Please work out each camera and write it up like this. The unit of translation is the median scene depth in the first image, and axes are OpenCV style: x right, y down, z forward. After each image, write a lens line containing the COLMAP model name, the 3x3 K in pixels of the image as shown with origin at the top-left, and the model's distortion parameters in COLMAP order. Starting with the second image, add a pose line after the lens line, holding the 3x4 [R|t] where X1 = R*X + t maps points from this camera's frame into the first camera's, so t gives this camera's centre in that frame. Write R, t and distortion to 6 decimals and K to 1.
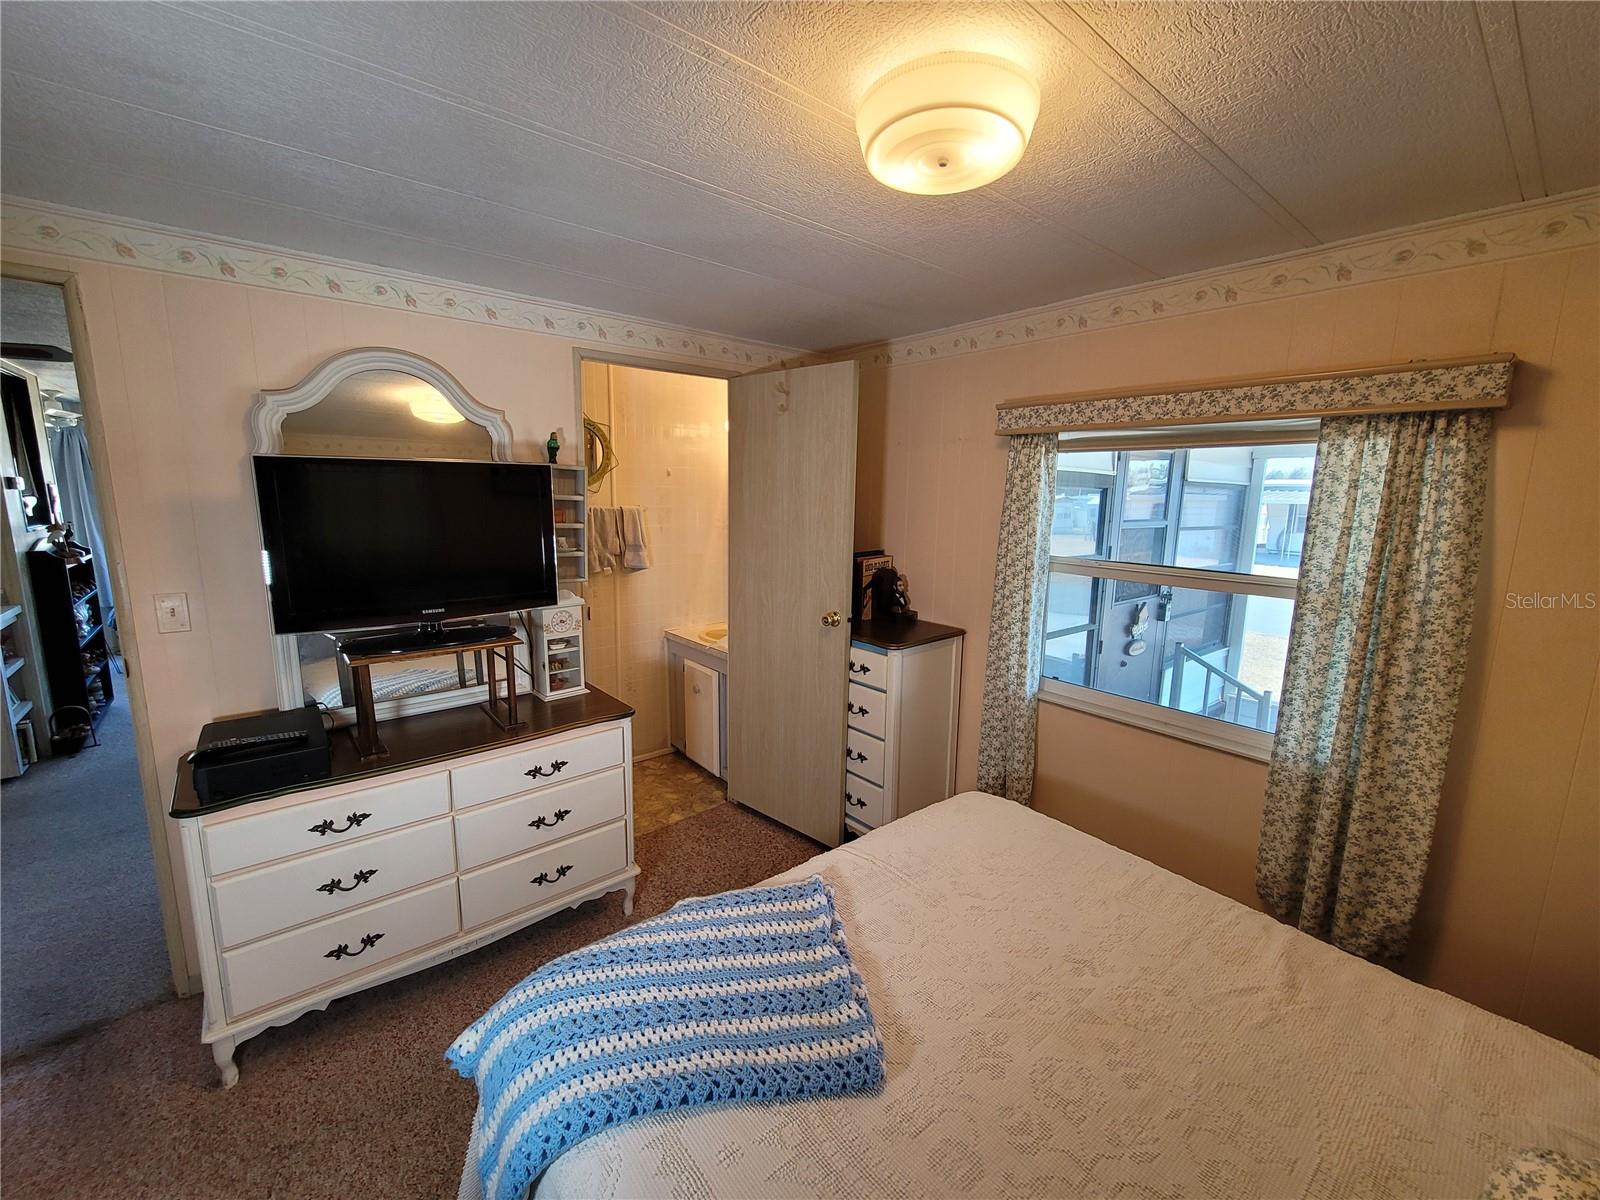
lens RADIAL K [[652.0, 0, 796.4], [0, 652.0, 599.8], [0, 0, 1]] dist [0.000098, 0.000128]
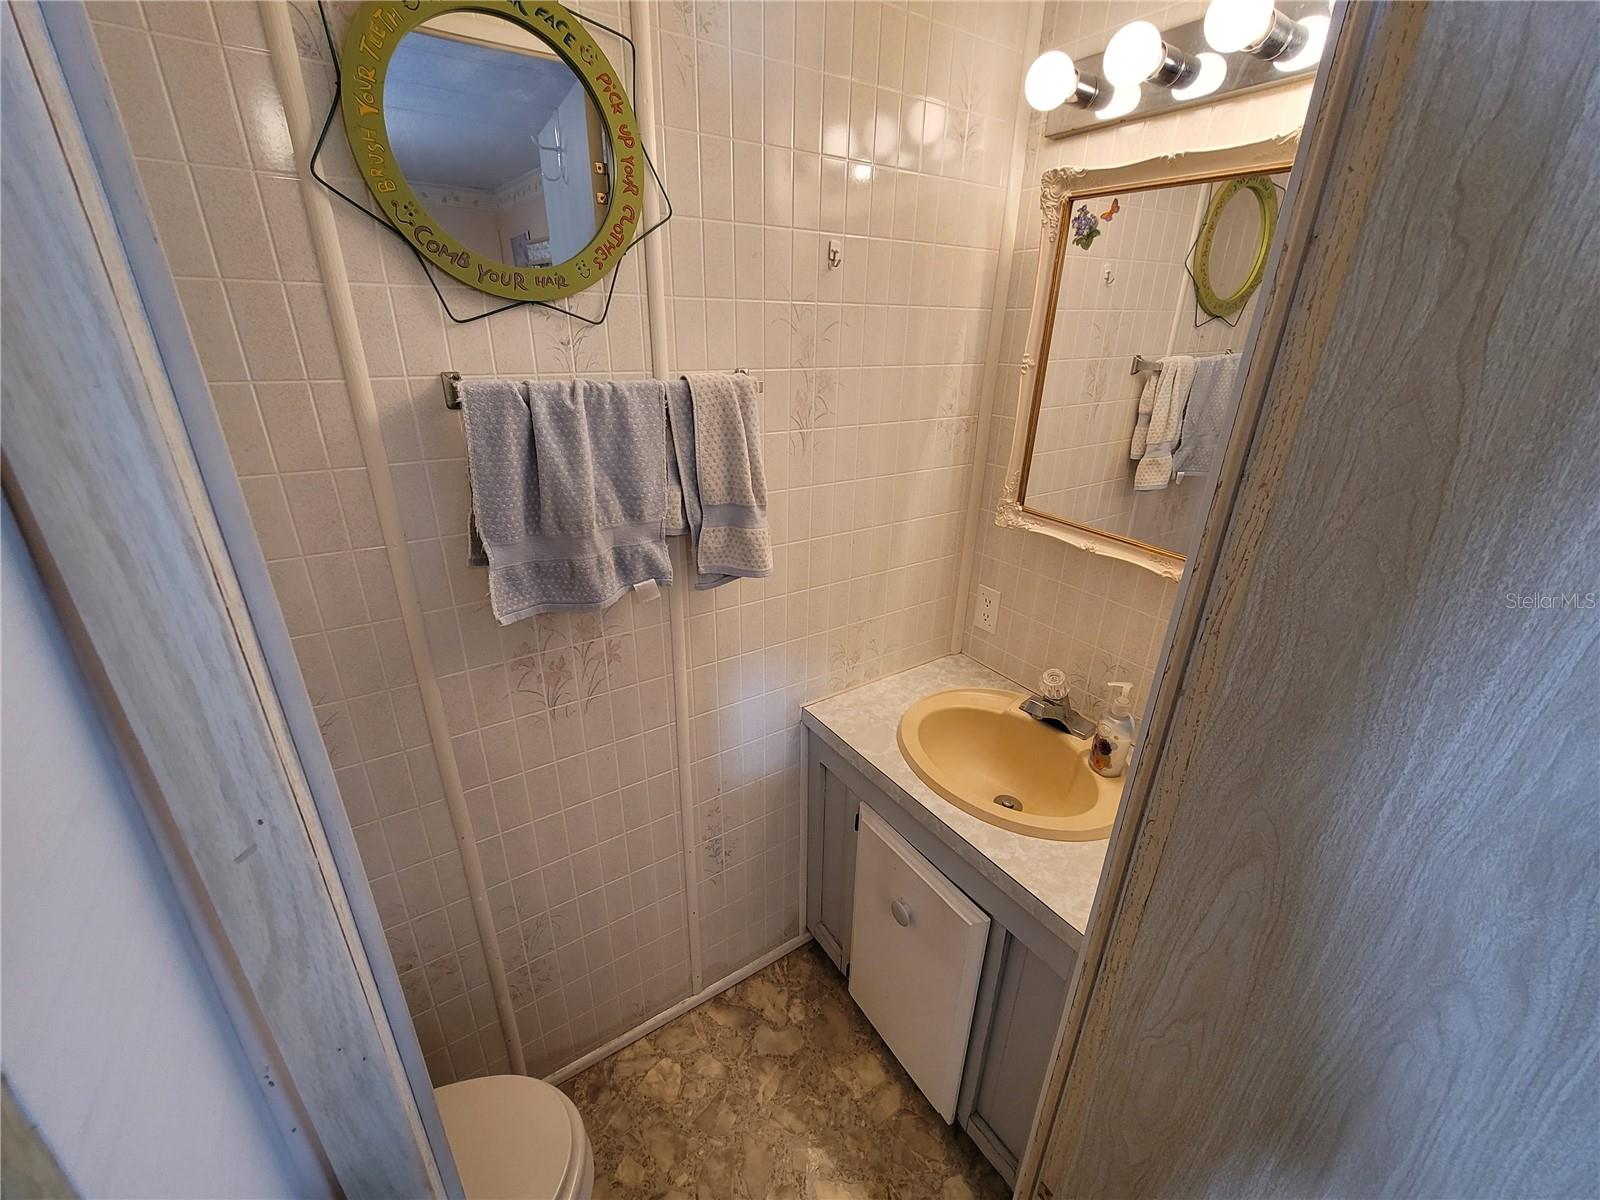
lens RADIAL K [[652.0, 0, 796.4], [0, 652.0, 599.8], [0, 0, 1]] dist [0.000098, 0.000128]
pose [[0.995060, 0.041714, -0.090085, -0.186820], [-0.019538, 0.971977, 0.234264, -0.113393], [0.097333, -0.231347, 0.967990, 0.692522]]
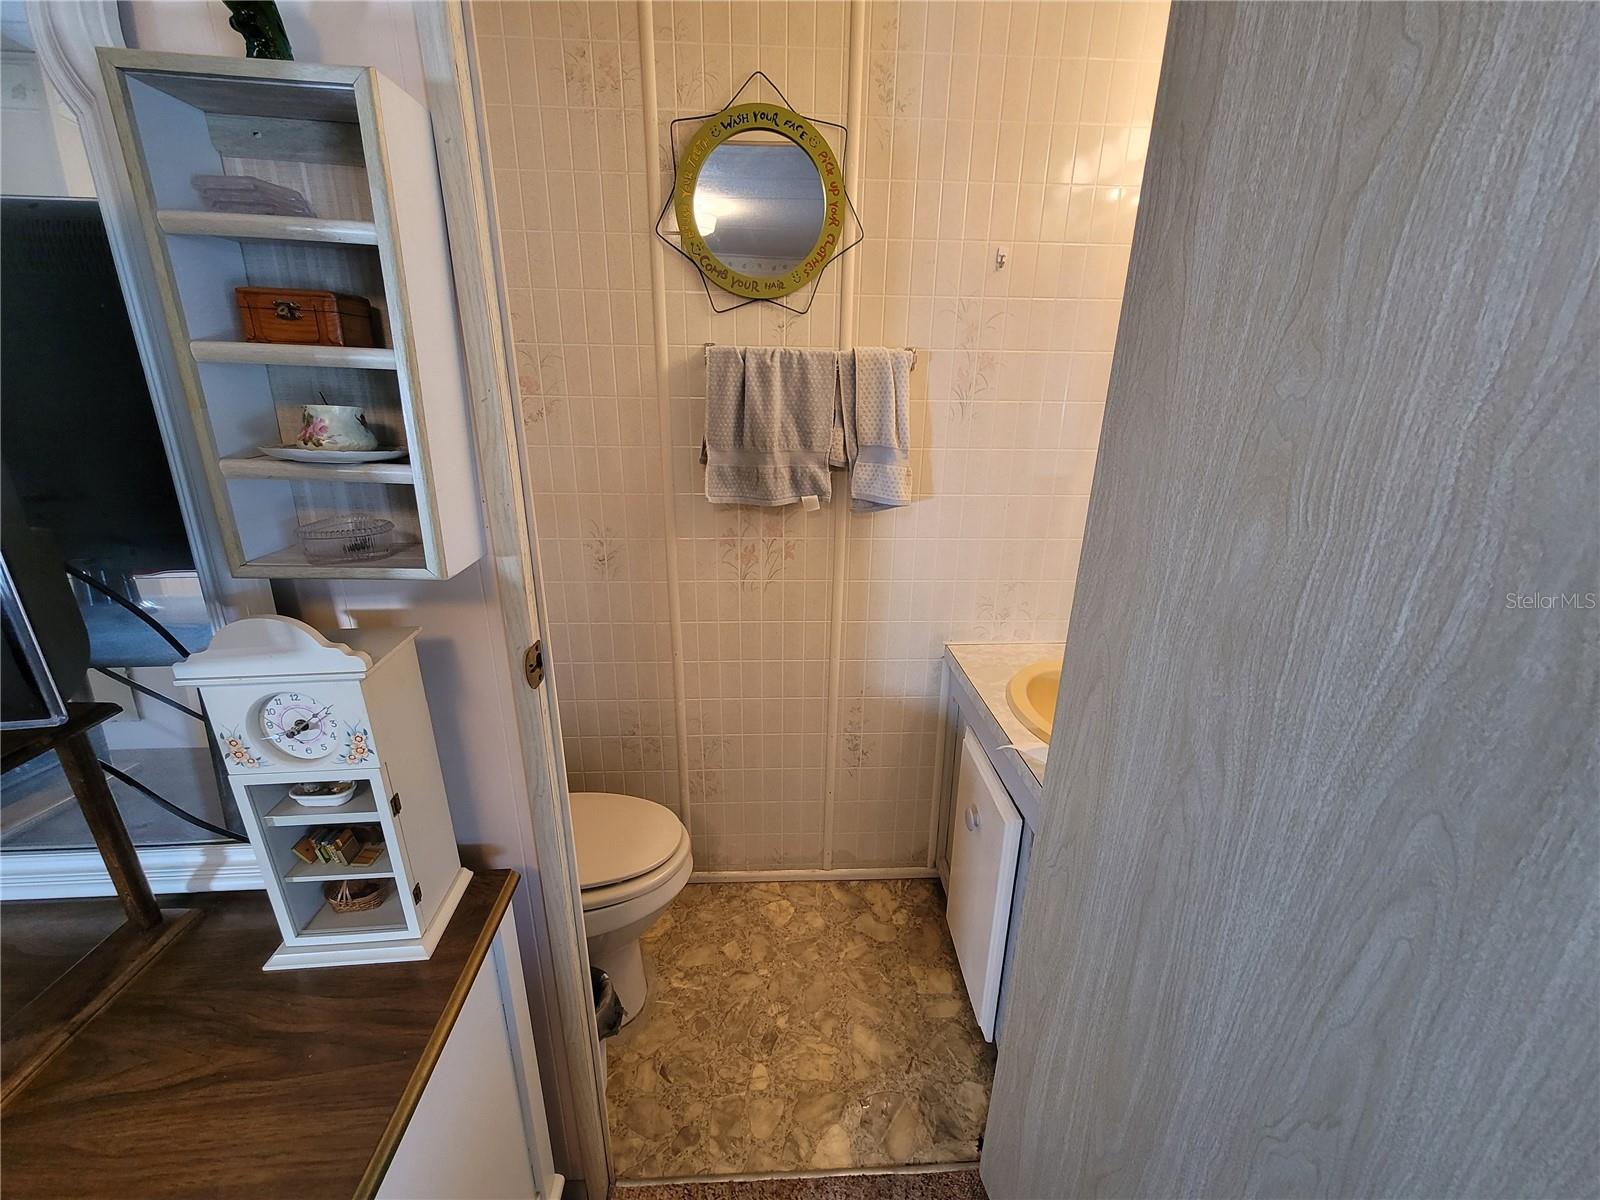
lens RADIAL K [[648.9, 0, 798.3], [0, 648.9, 596.0], [0, 0, 1]] dist [0.003038, -0.000168]
pose [[0.802361, 0.189206, -0.566054, -0.038531], [-0.099499, 0.977553, 0.185715, -0.062739], [0.588487, -0.092688, 0.803177, 0.631507]]
